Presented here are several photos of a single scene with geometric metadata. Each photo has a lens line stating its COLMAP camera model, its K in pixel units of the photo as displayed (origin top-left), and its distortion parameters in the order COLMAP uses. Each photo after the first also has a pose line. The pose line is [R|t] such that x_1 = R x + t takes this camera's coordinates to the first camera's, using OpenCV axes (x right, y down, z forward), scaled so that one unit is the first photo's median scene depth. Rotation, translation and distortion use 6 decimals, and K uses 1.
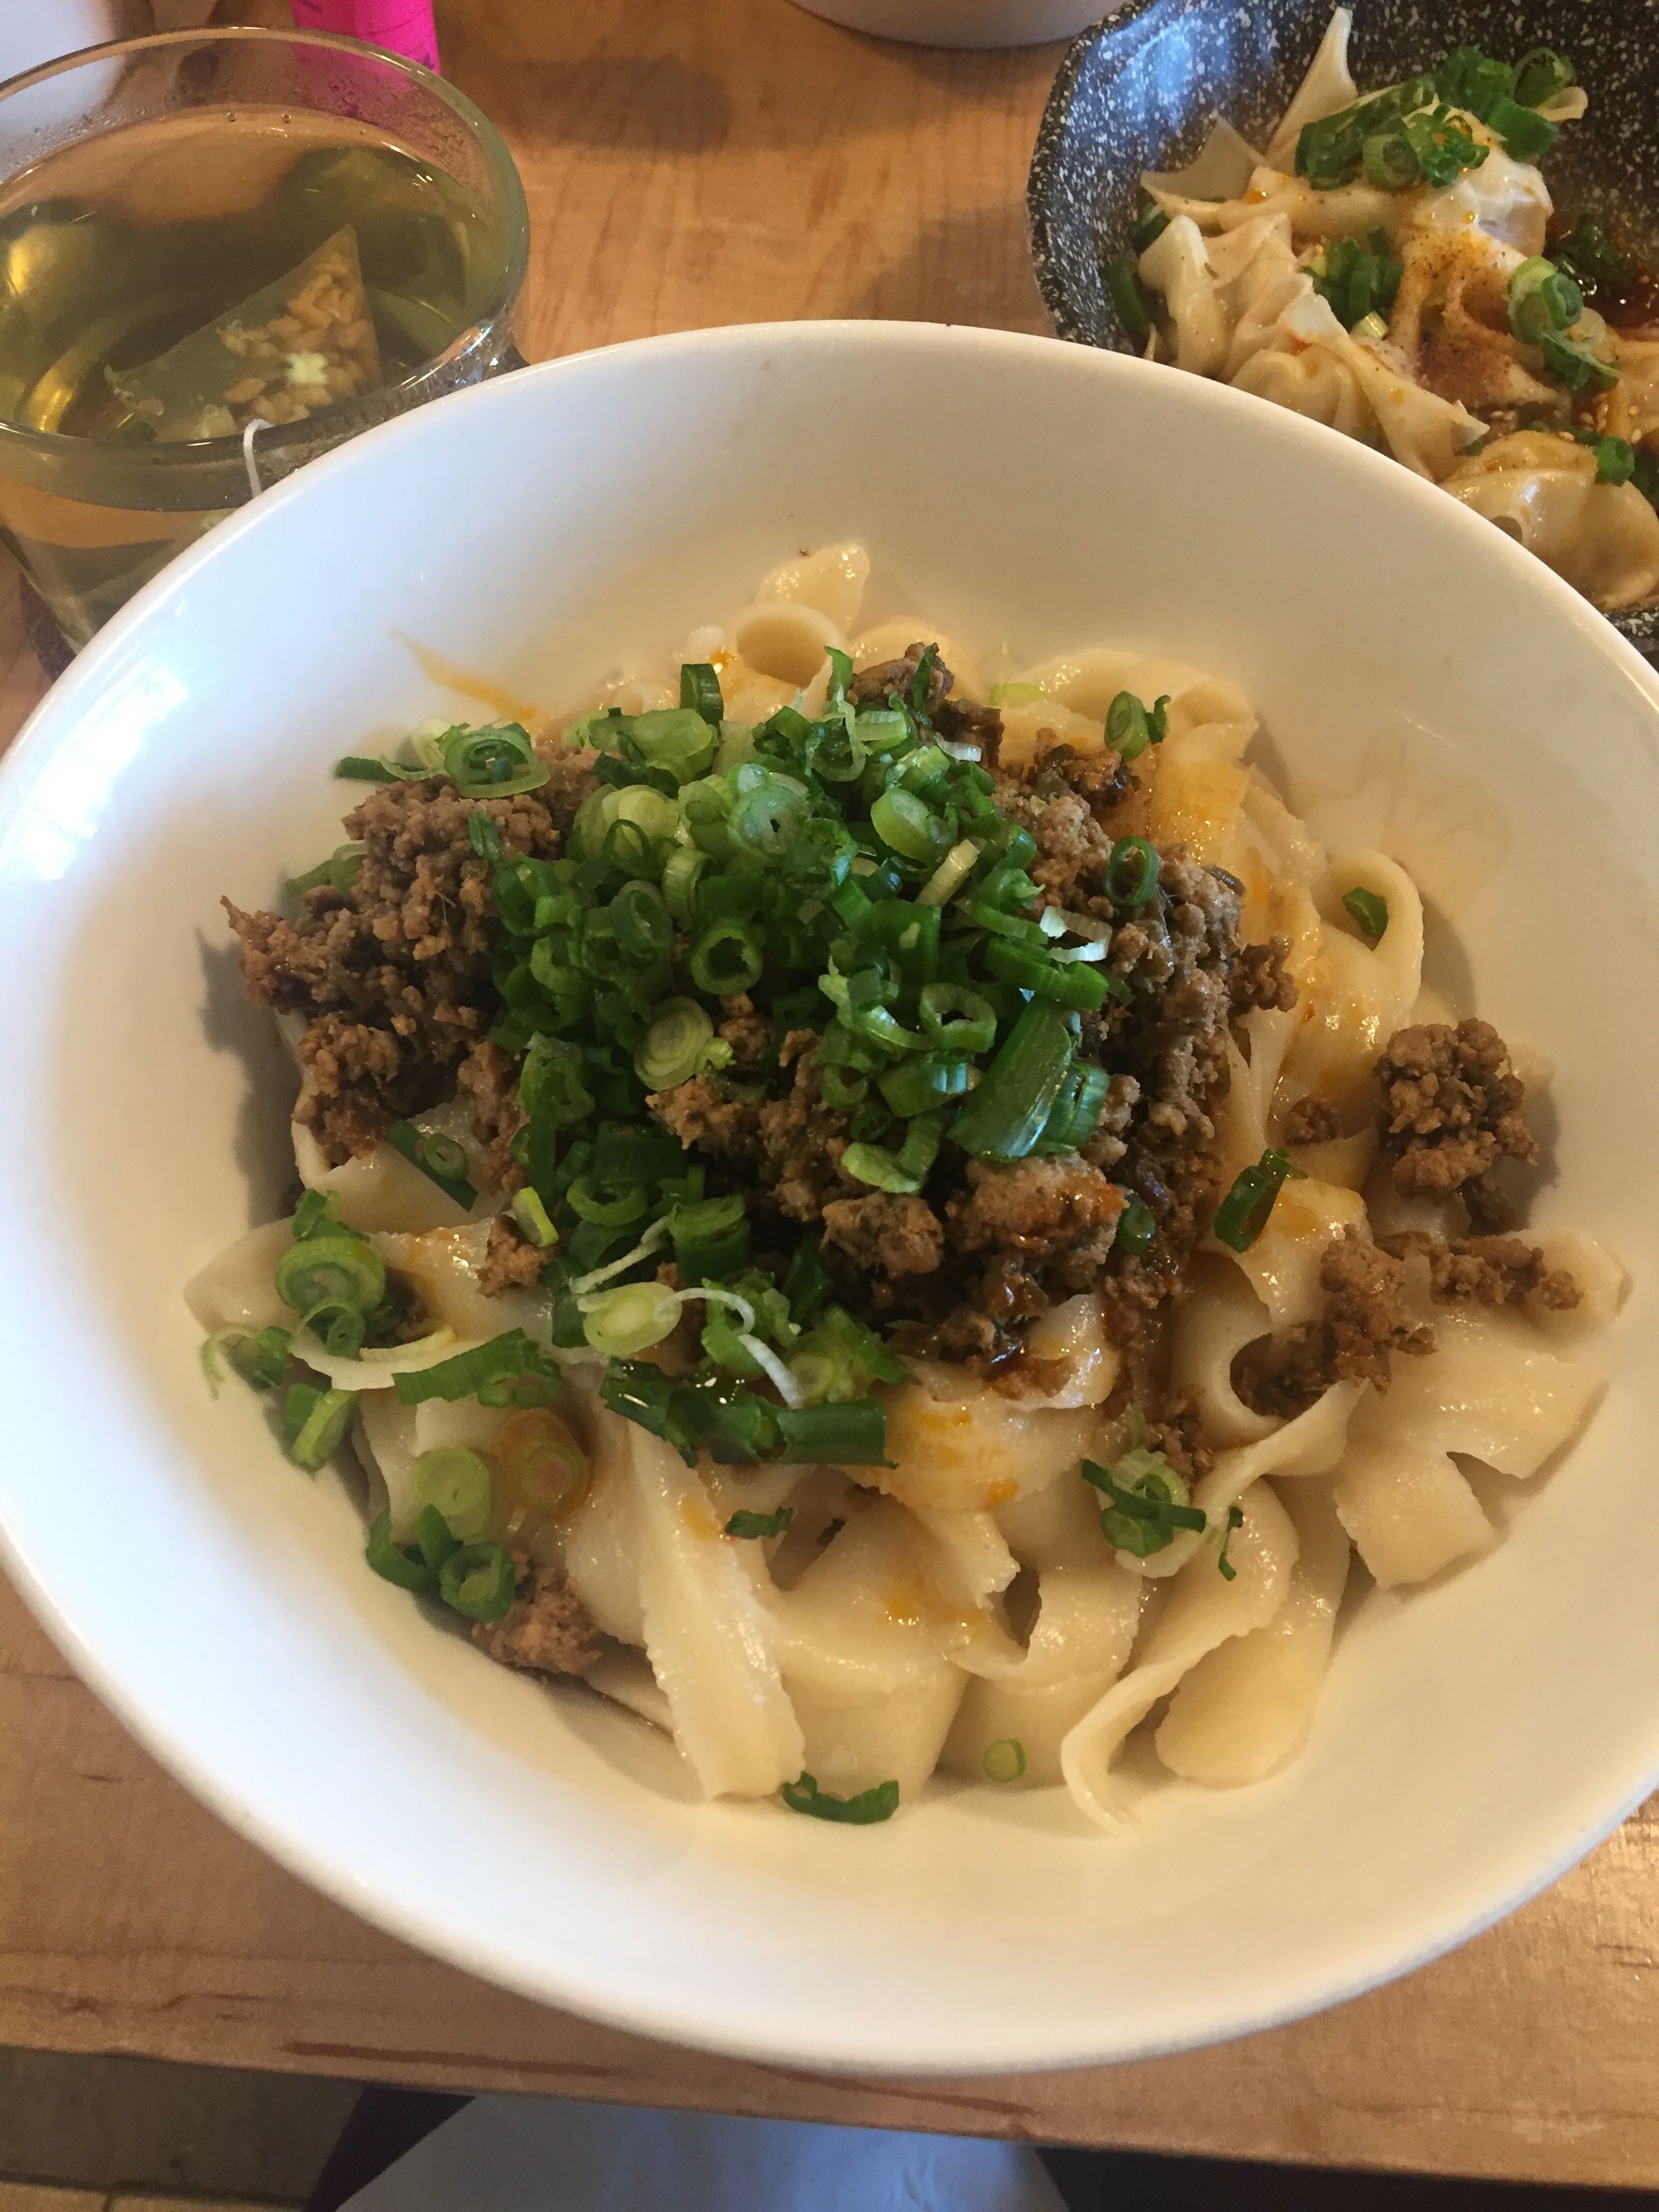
lens RADIAL K [[1883.2, 0, 821.9], [0, 1883.2, 1103.4], [0, 0, 1]] dist [0.000658, 0.000560]
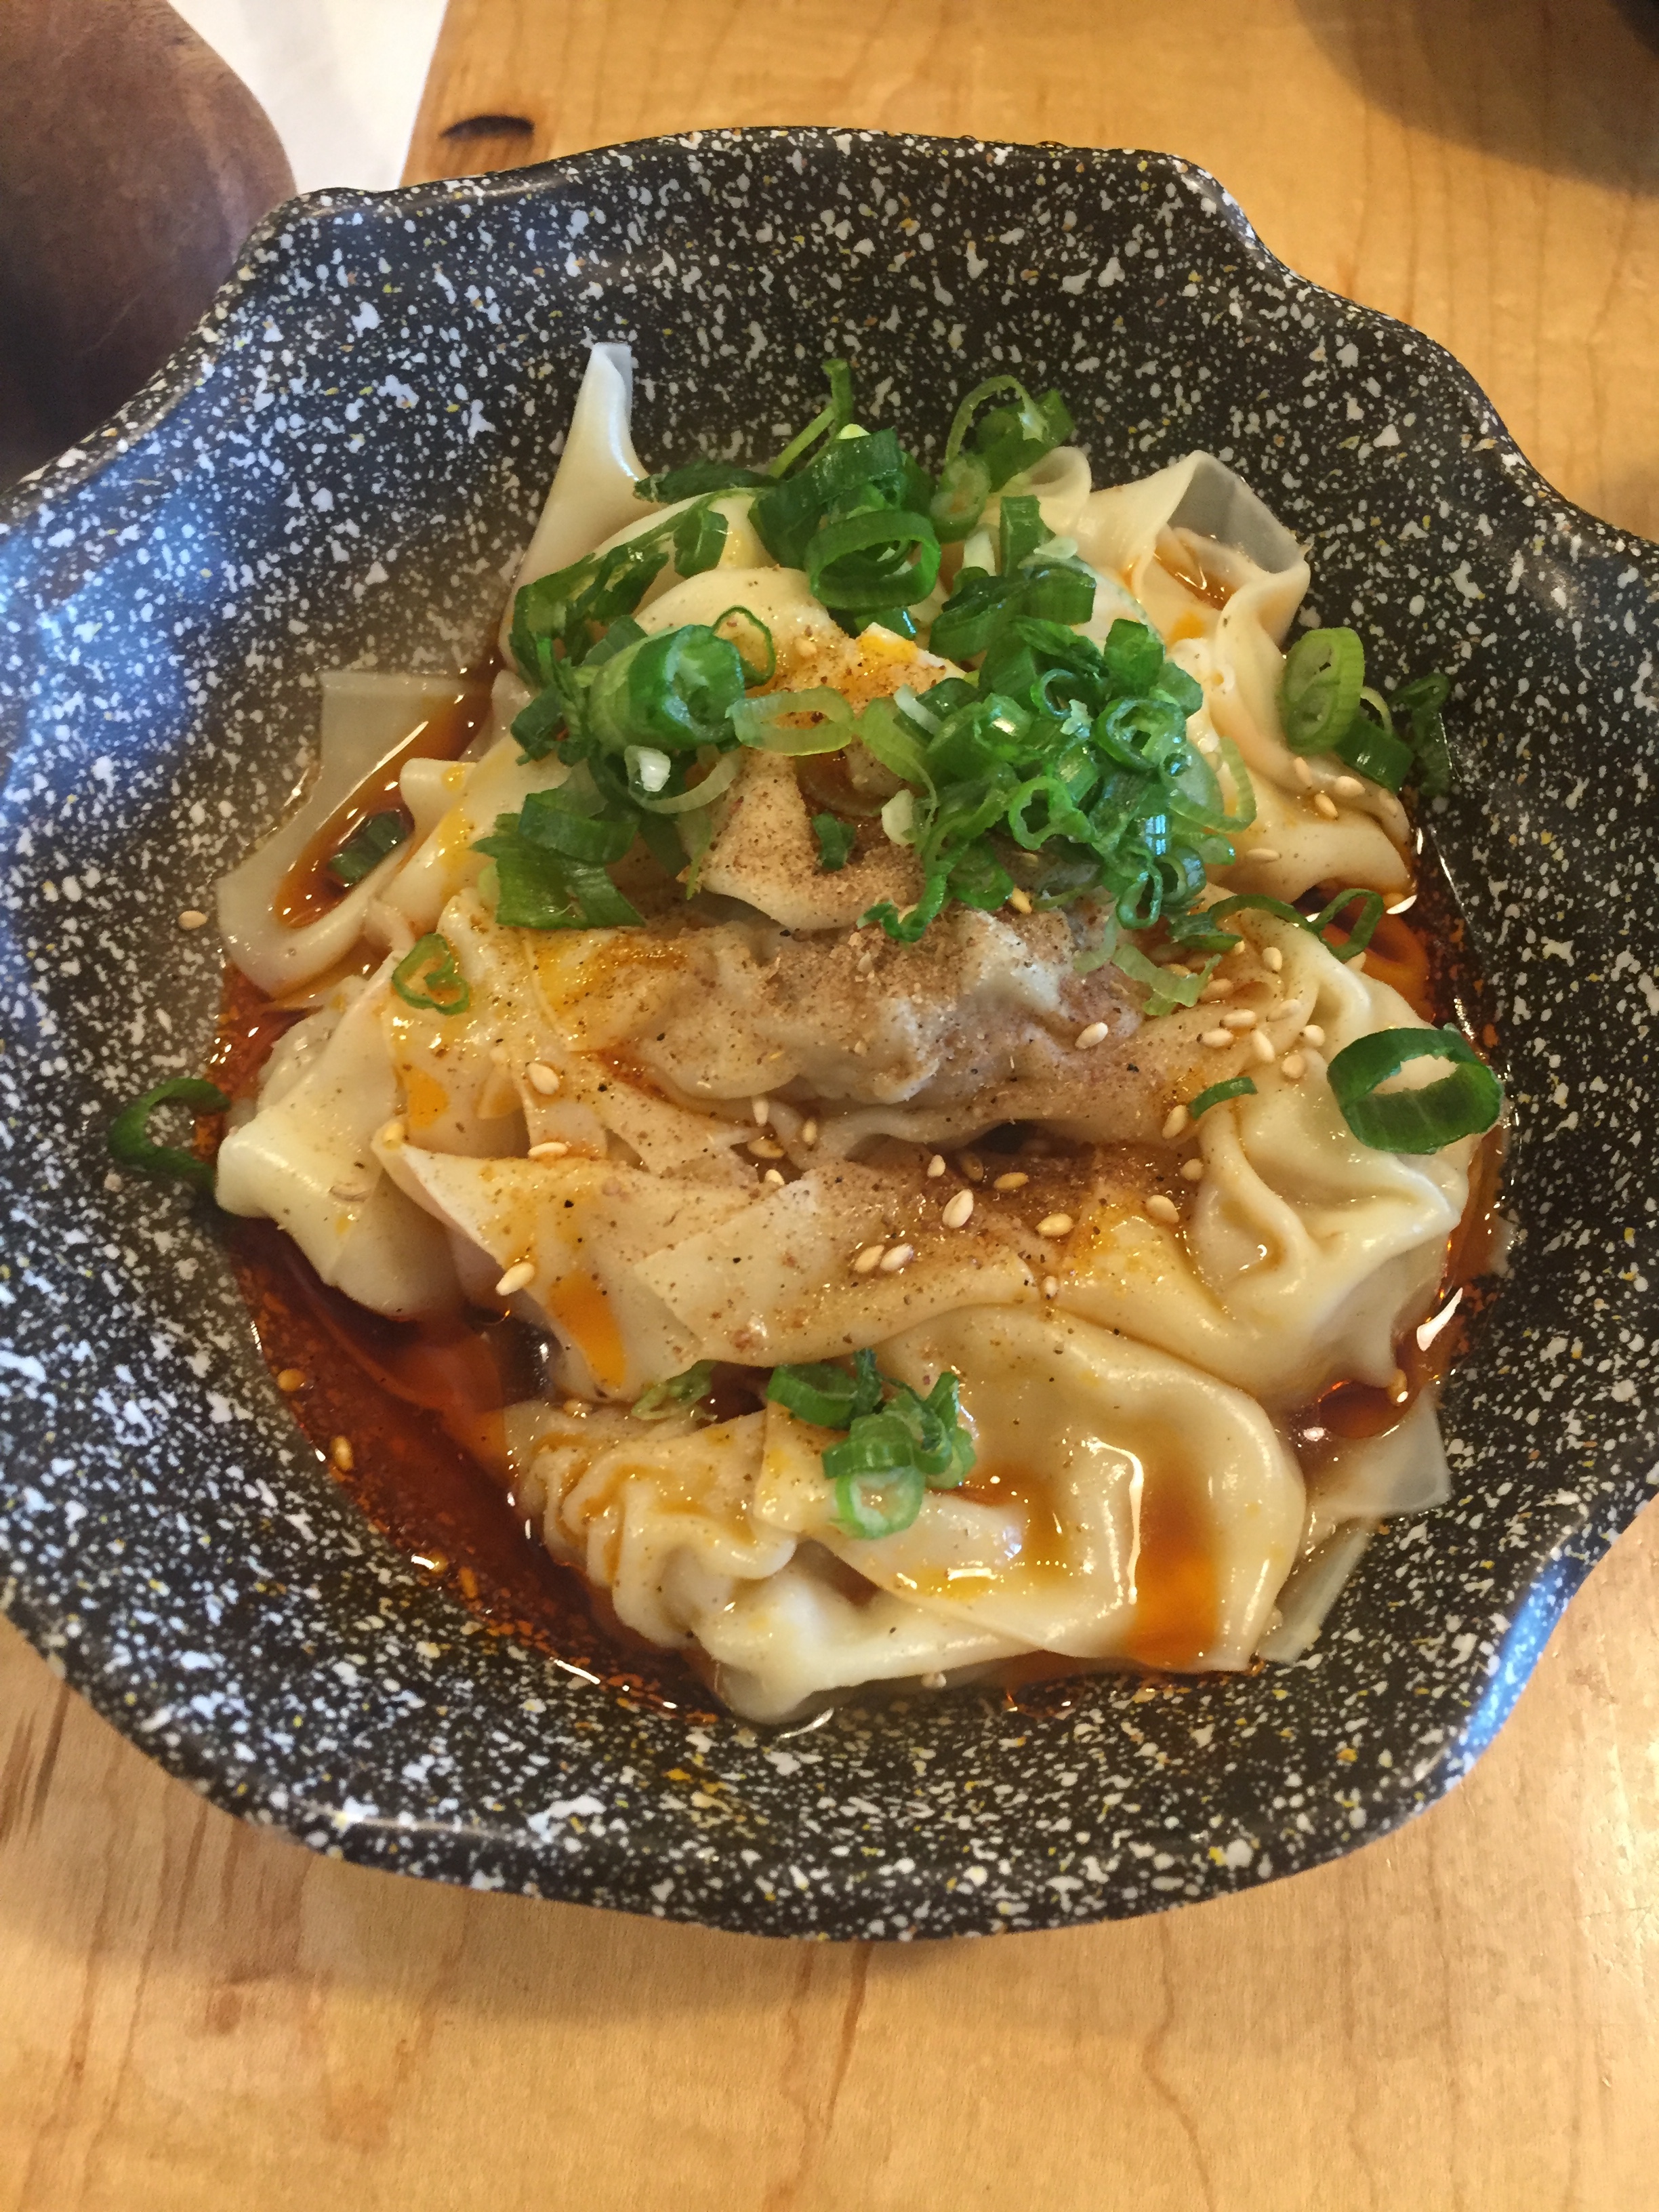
lens RADIAL K [[1883.2, 0, 829.3], [0, 1883.2, 1102.5], [0, 0, 1]] dist [0.000658, 0.000560]
pose [[0.996919, -0.072572, -0.029778, 0.336703], [0.073736, 0.996473, 0.040047, -0.386700], [0.026766, -0.042120, 0.998754, 0.468915]]
